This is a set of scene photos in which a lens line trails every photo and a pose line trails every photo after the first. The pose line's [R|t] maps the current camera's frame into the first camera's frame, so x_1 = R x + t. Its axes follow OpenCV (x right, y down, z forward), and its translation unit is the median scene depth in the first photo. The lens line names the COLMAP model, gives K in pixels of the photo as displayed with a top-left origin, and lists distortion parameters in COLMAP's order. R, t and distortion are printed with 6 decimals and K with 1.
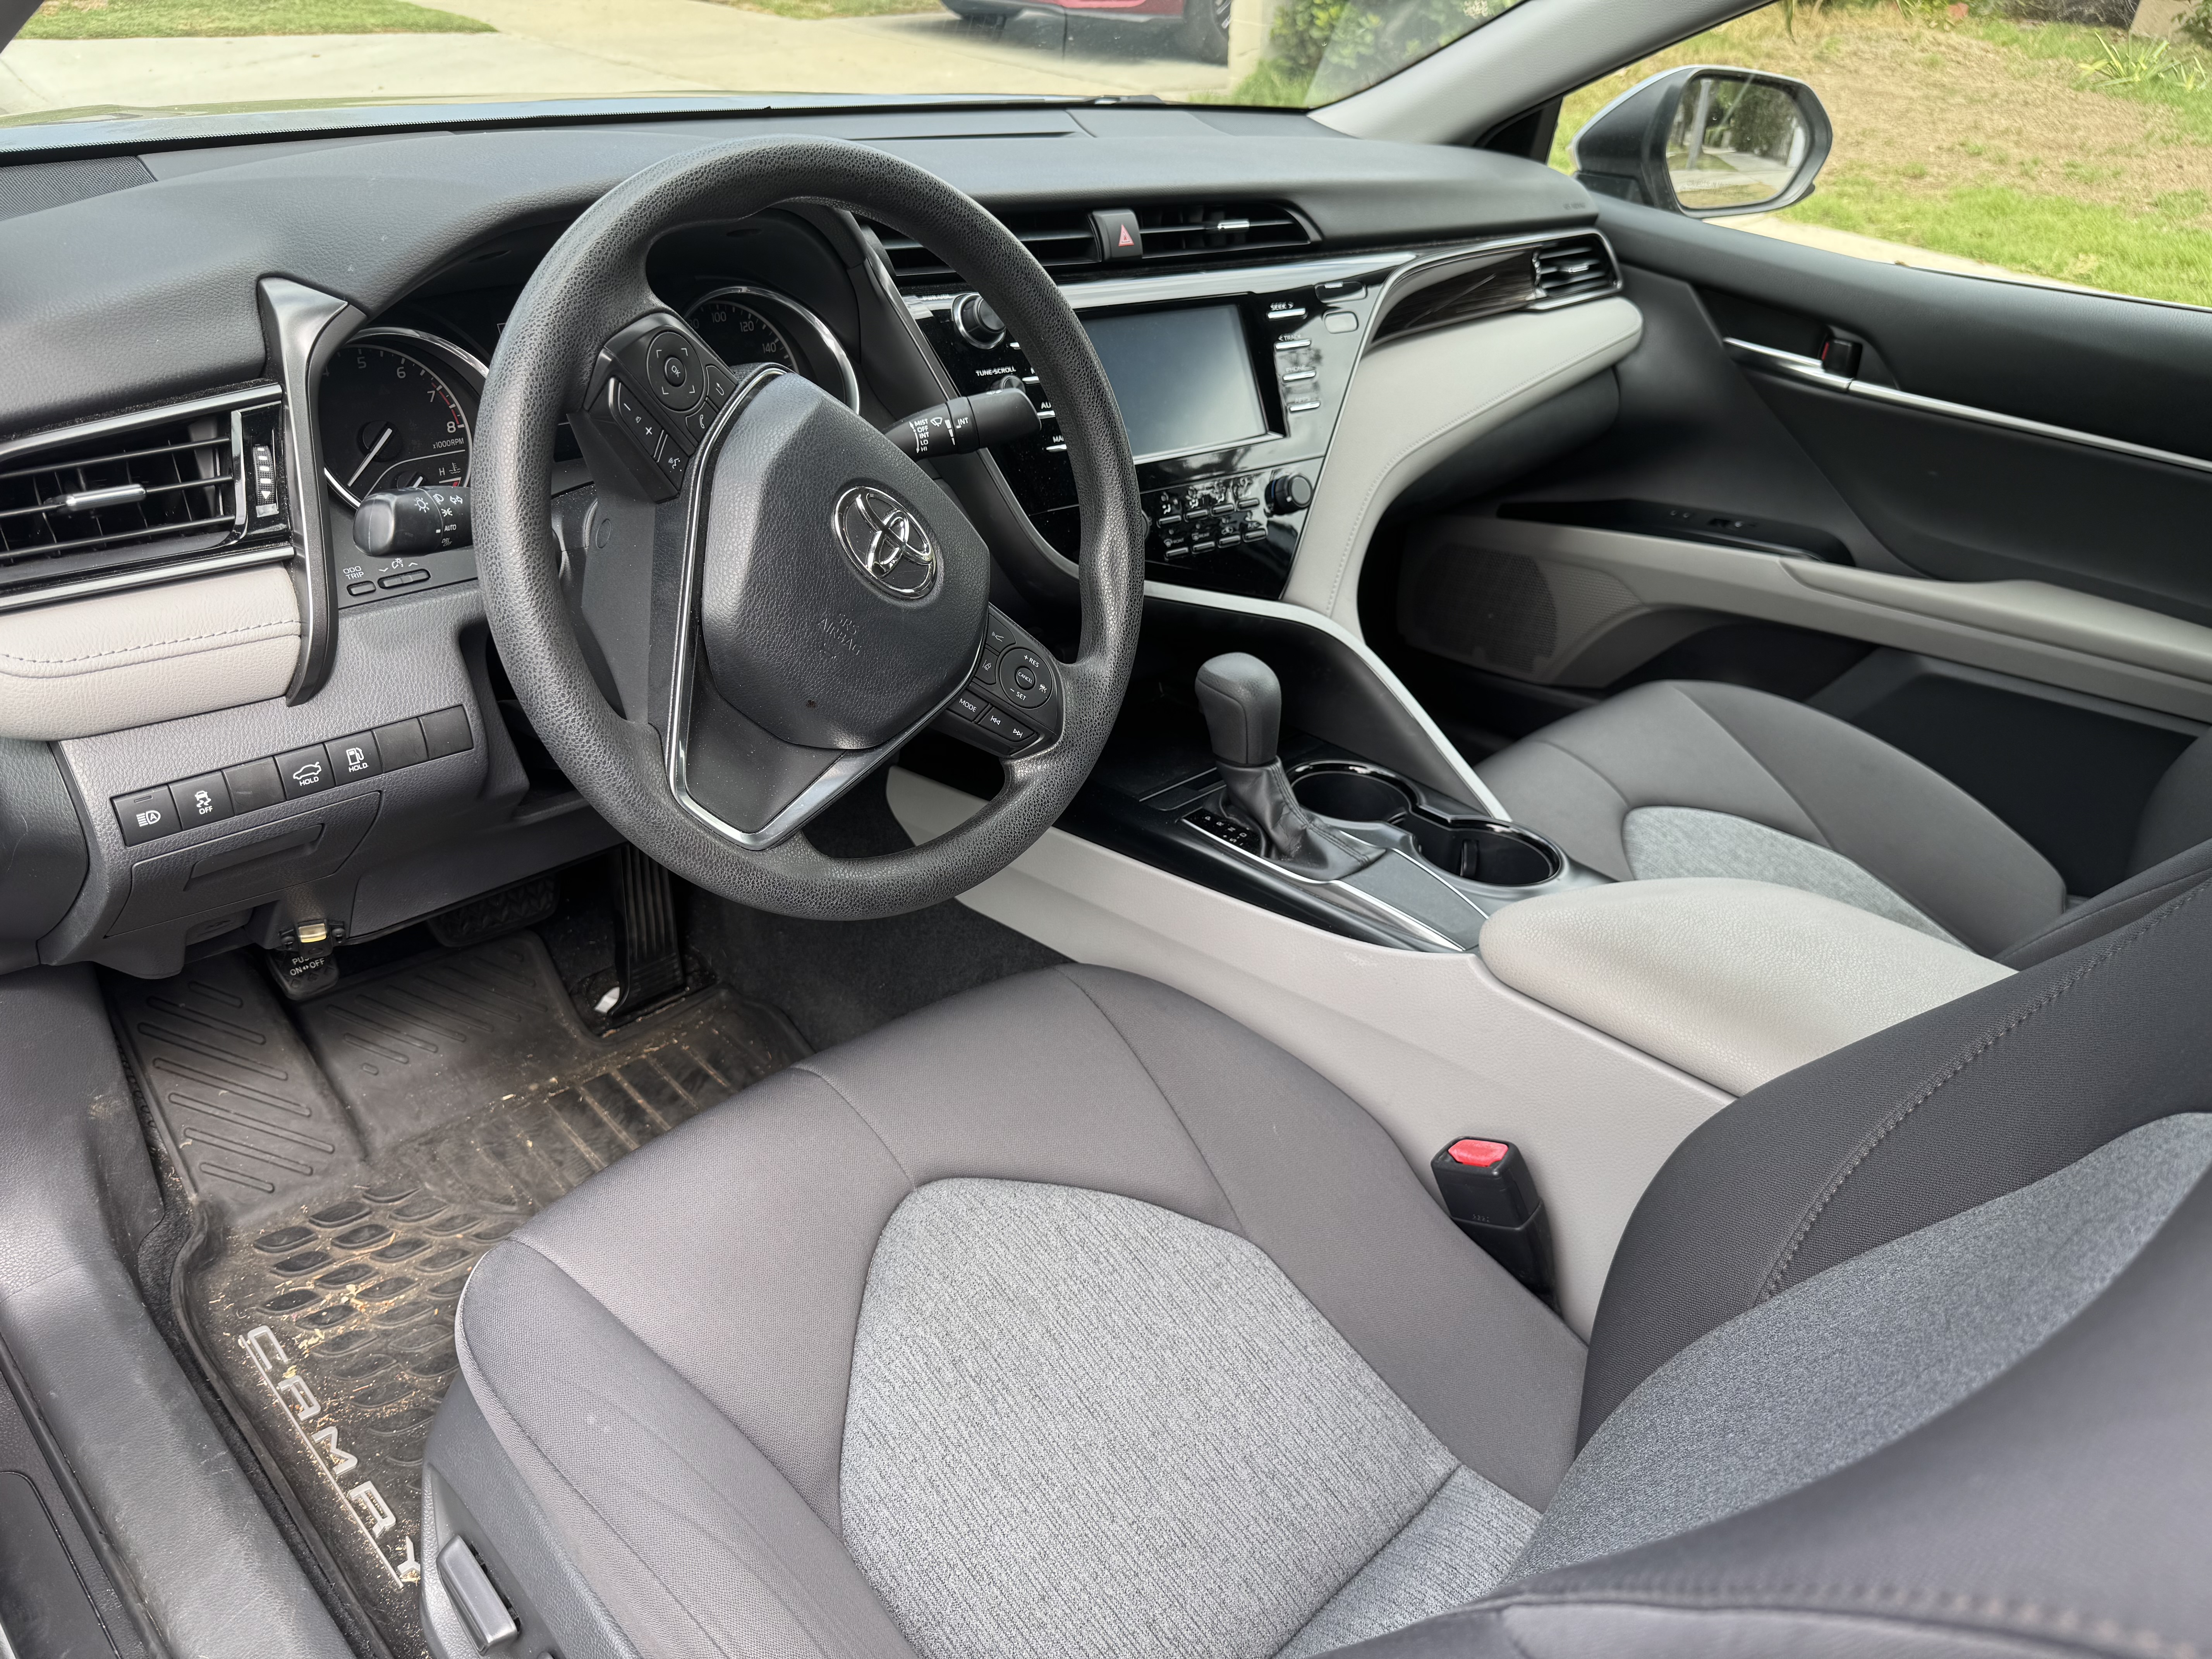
lens RADIAL K [[1558.3, 0, 1106.0], [0, 1558.3, 829.5], [0, 0, 1]] dist [0.049037, 0.000519]
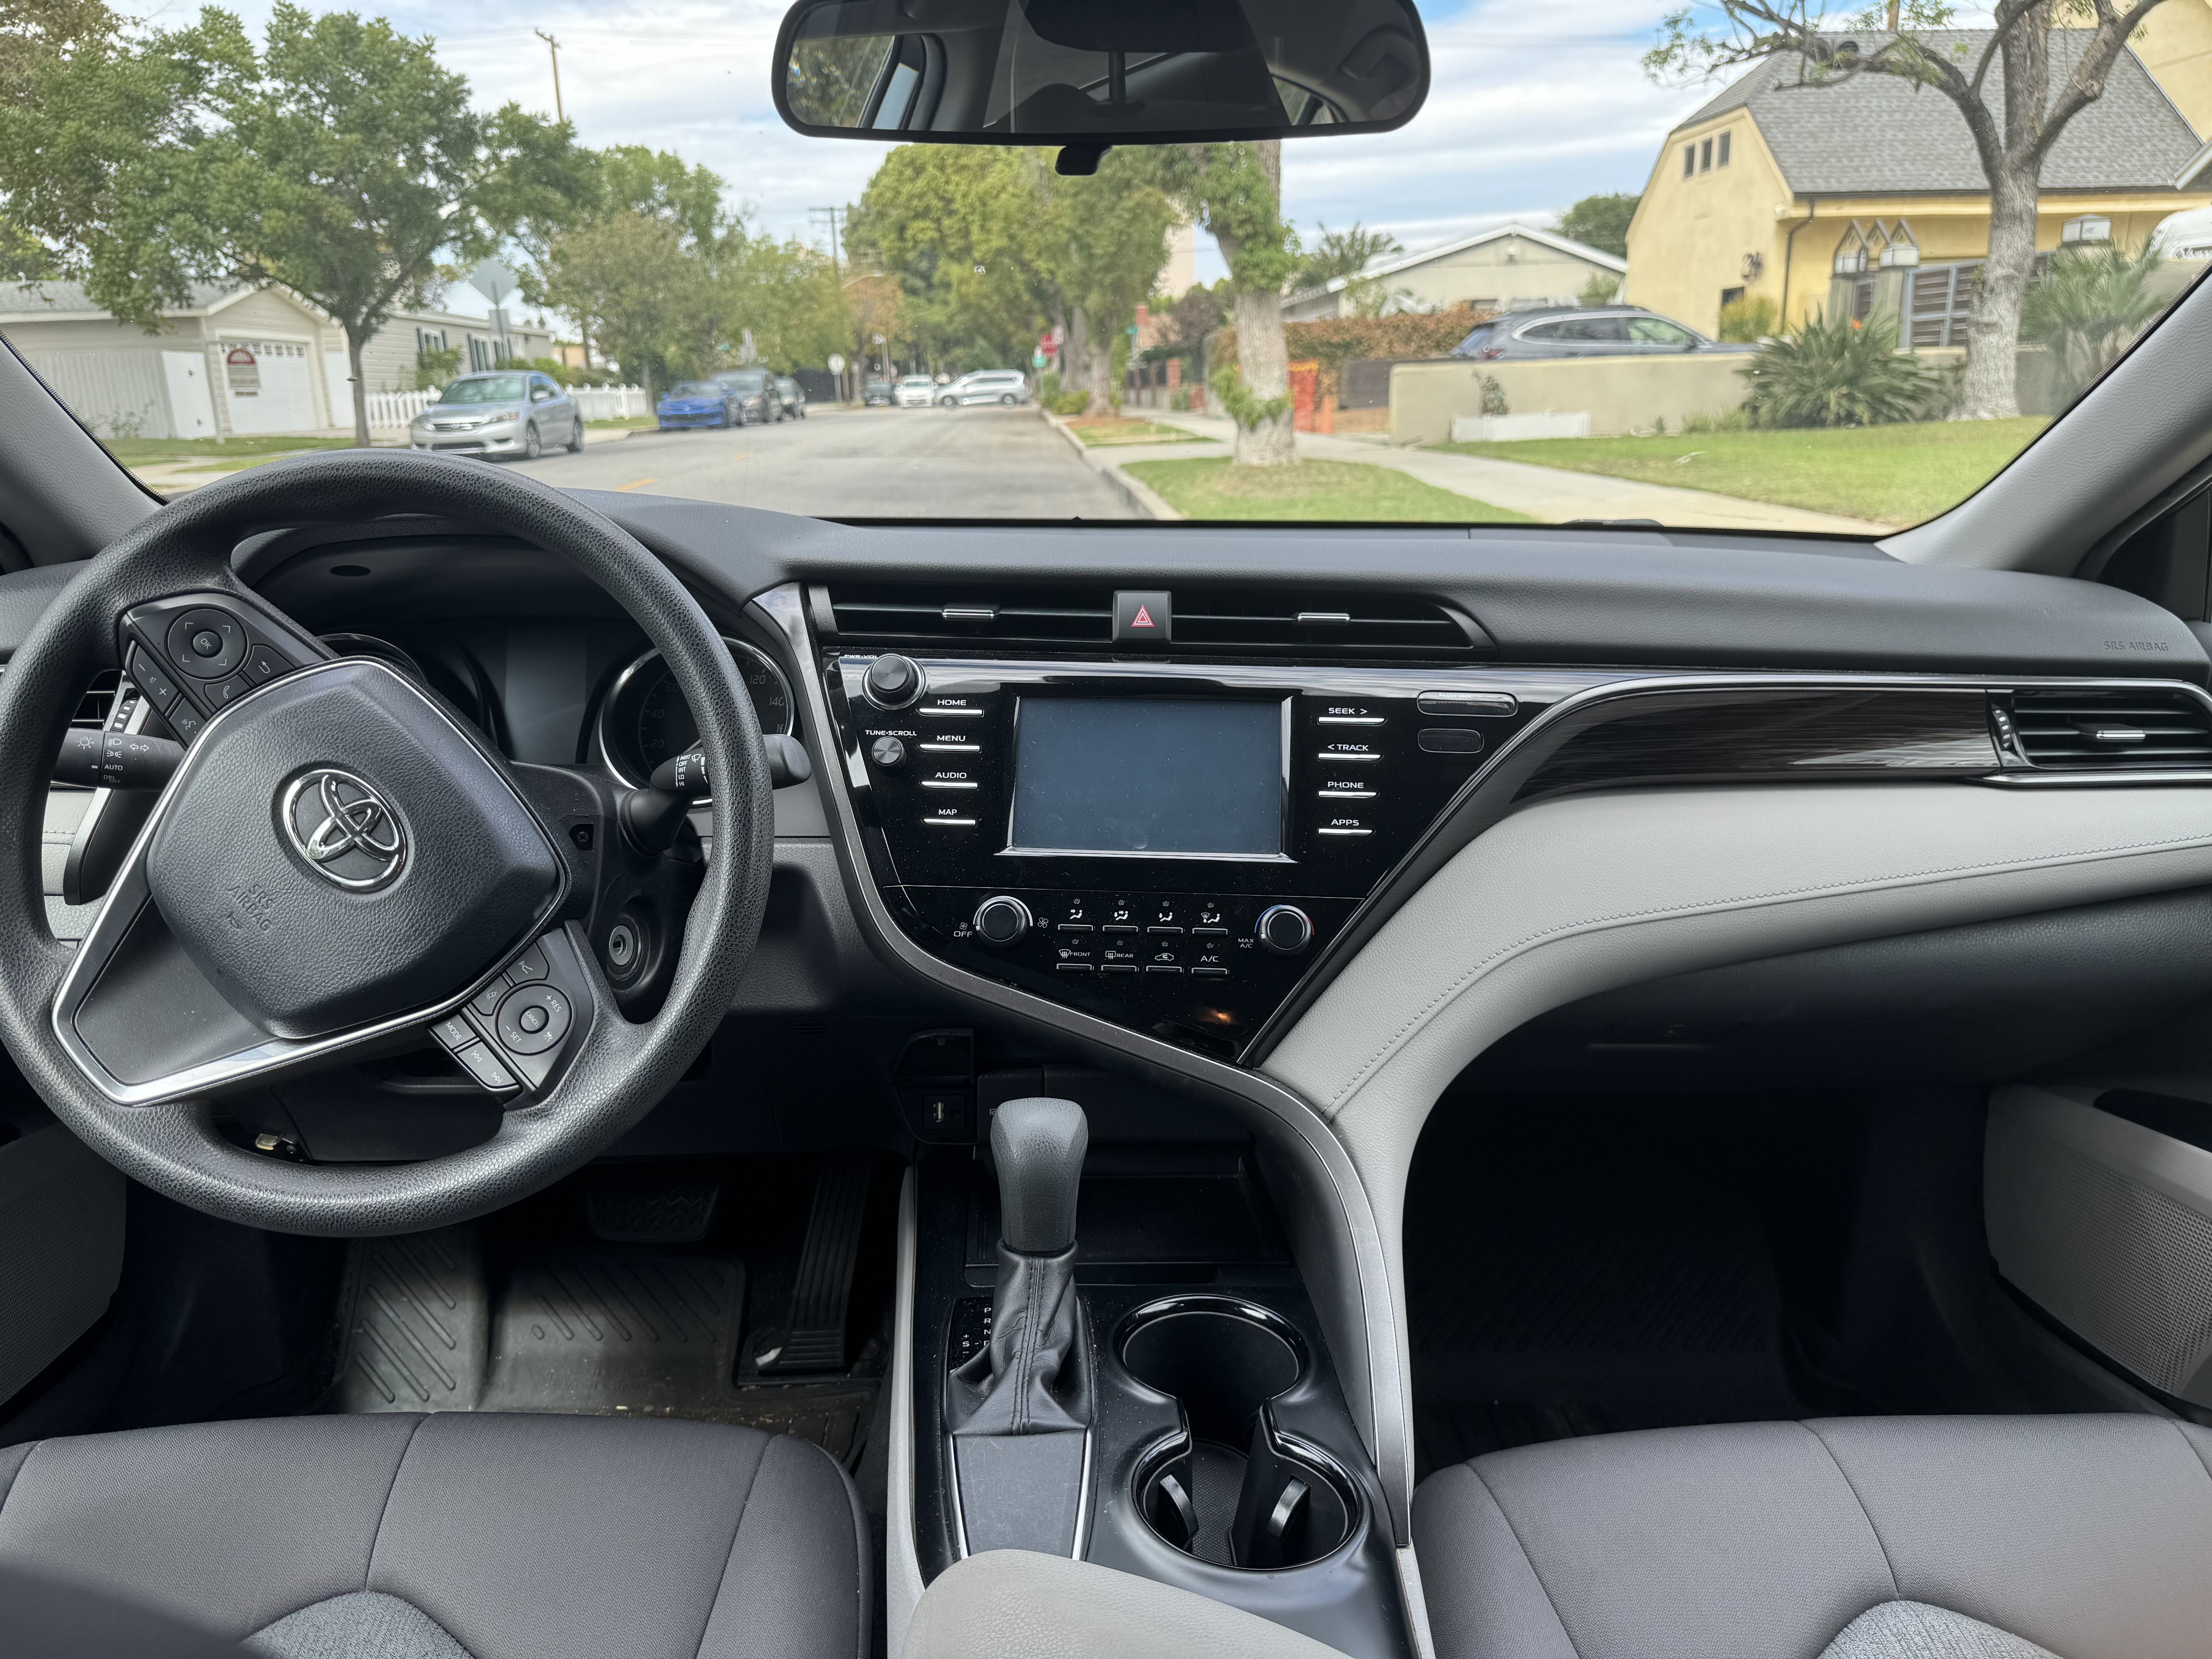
lens RADIAL K [[1558.3, 0, 1106.0], [0, 1558.3, 829.5], [0, 0, 1]] dist [0.049037, 0.000519]
pose [[0.729920, 0.104924, -0.675431, 0.585539], [-0.305585, 0.933990, -0.185147, -0.100545], [0.611420, 0.341545, 0.713802, 0.404973]]
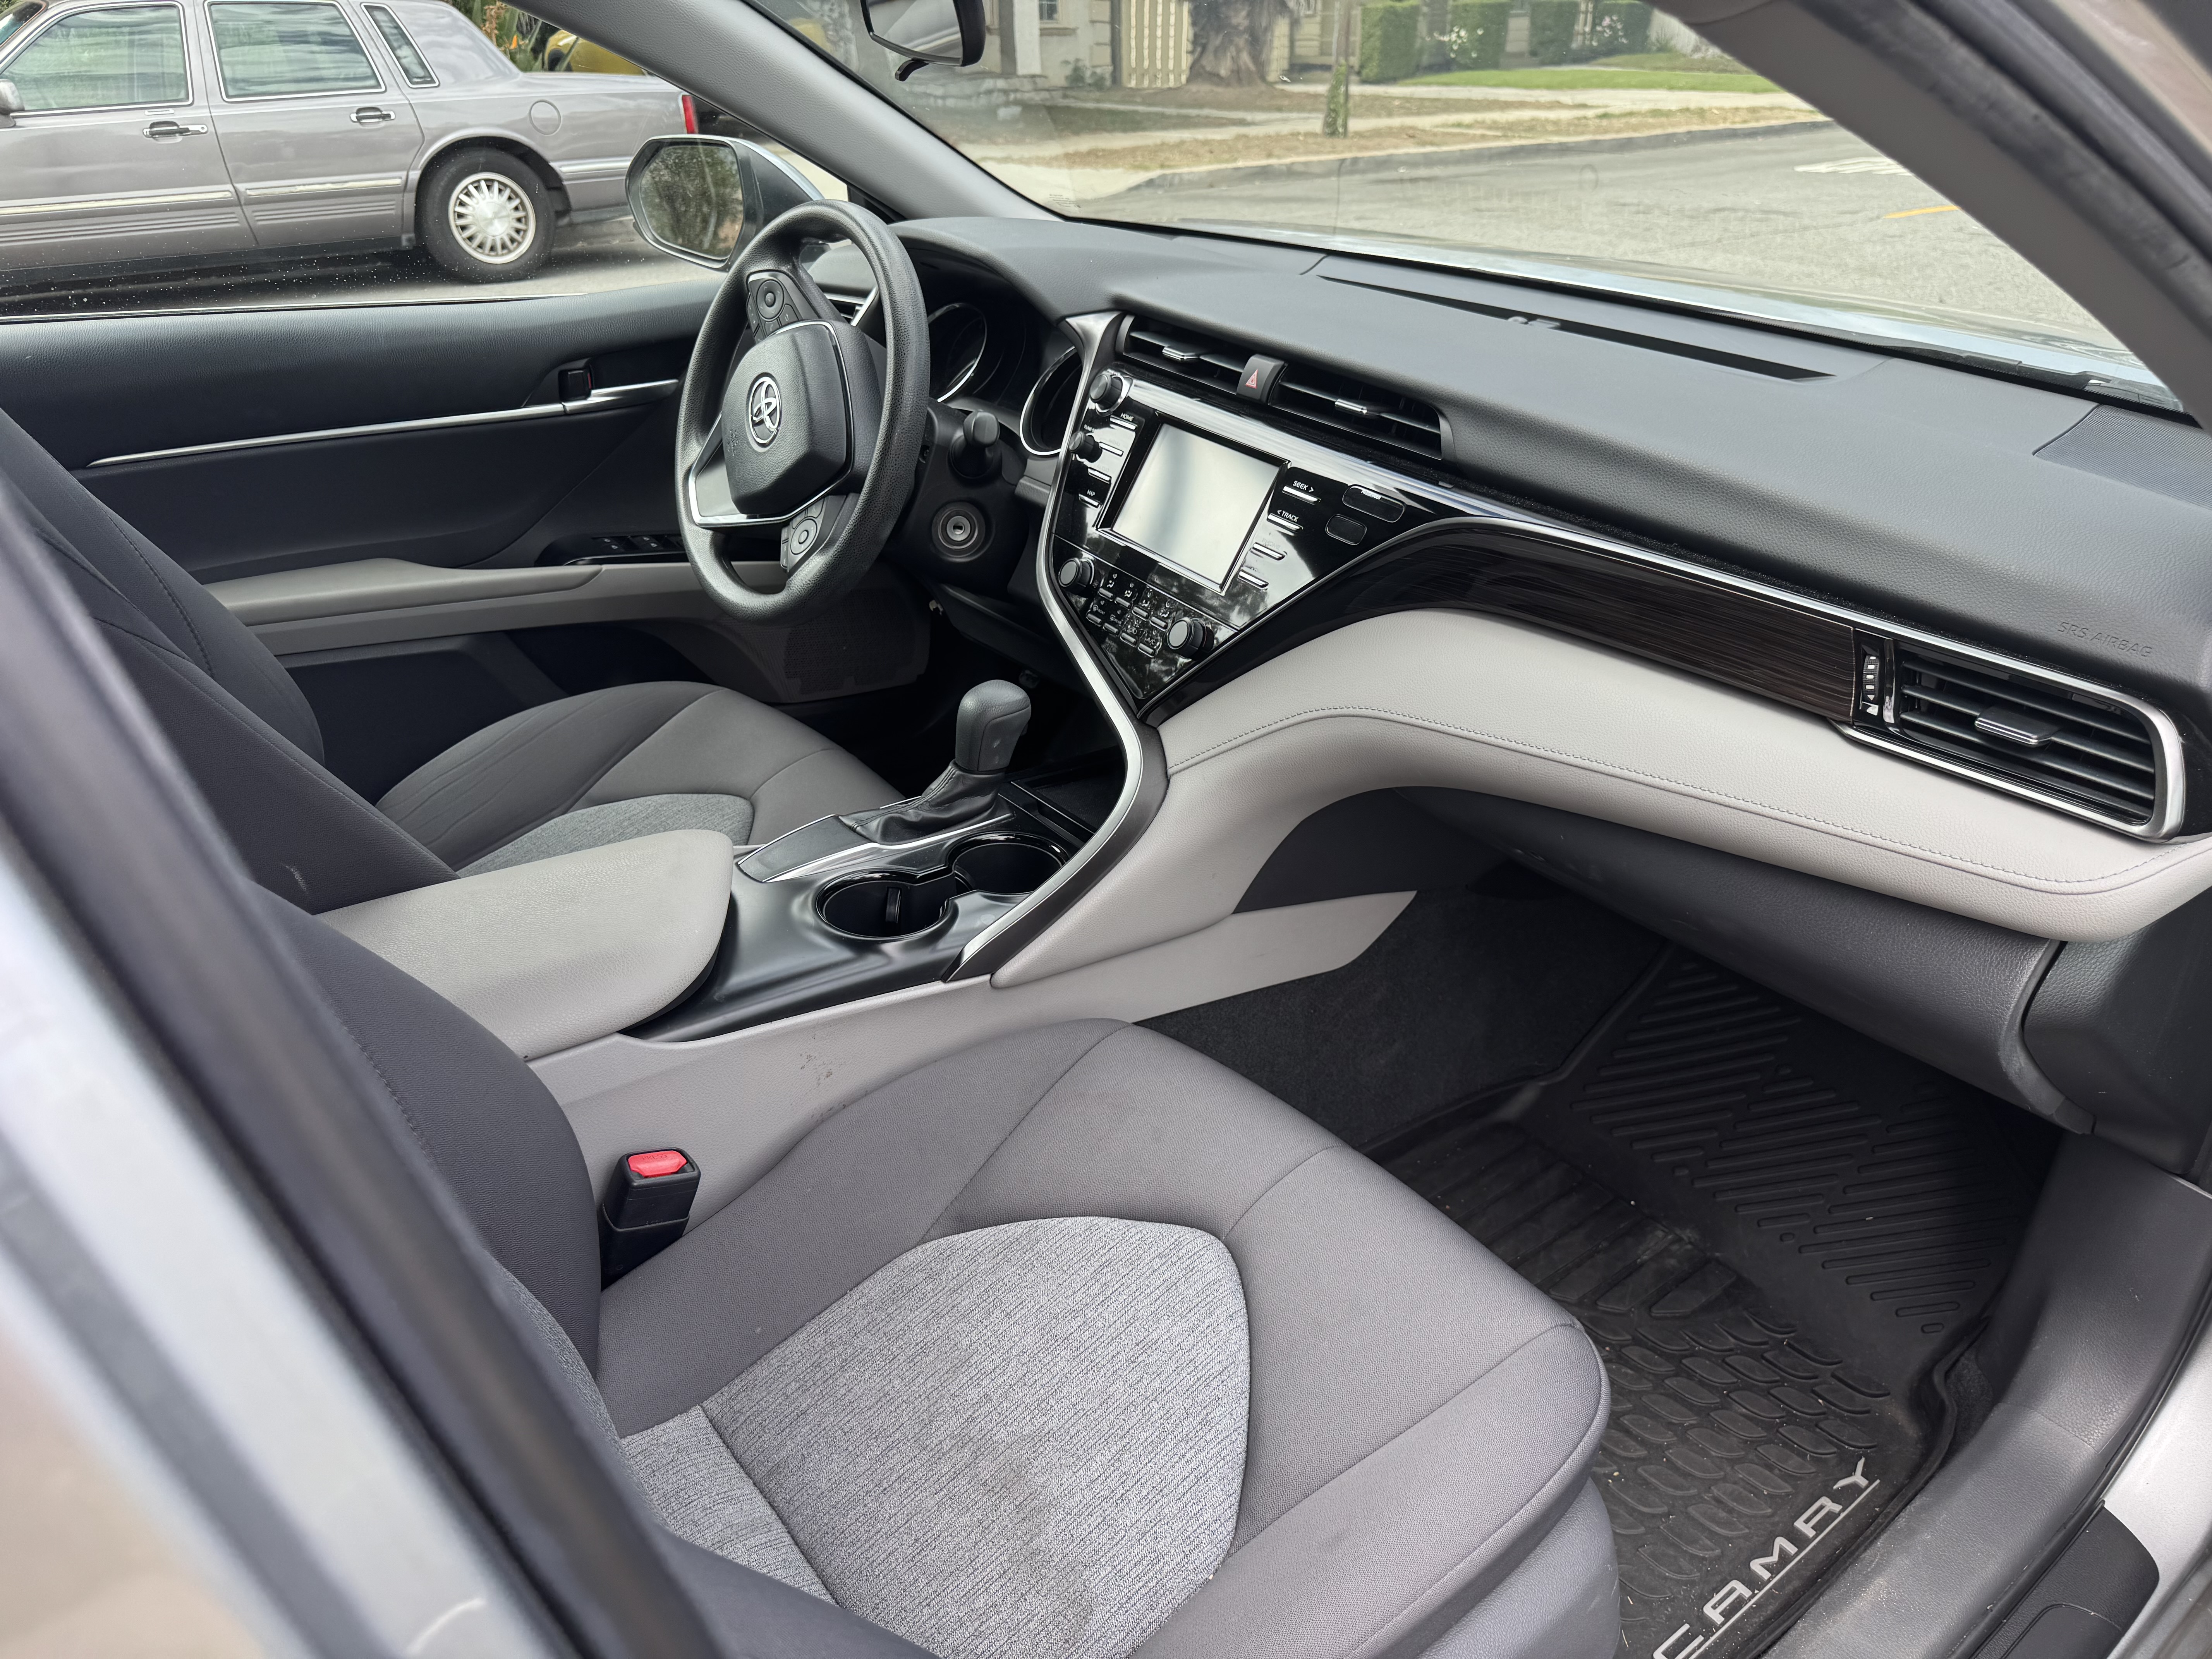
lens RADIAL K [[1558.3, 0, 1106.0], [0, 1558.3, 829.5], [0, 0, 1]] dist [0.049037, 0.000519]
pose [[-0.121419, 0.384926, -0.914926, 1.144024], [-0.538781, 0.748583, 0.386444, -0.504500], [0.833650, 0.539867, 0.116498, 0.943631]]
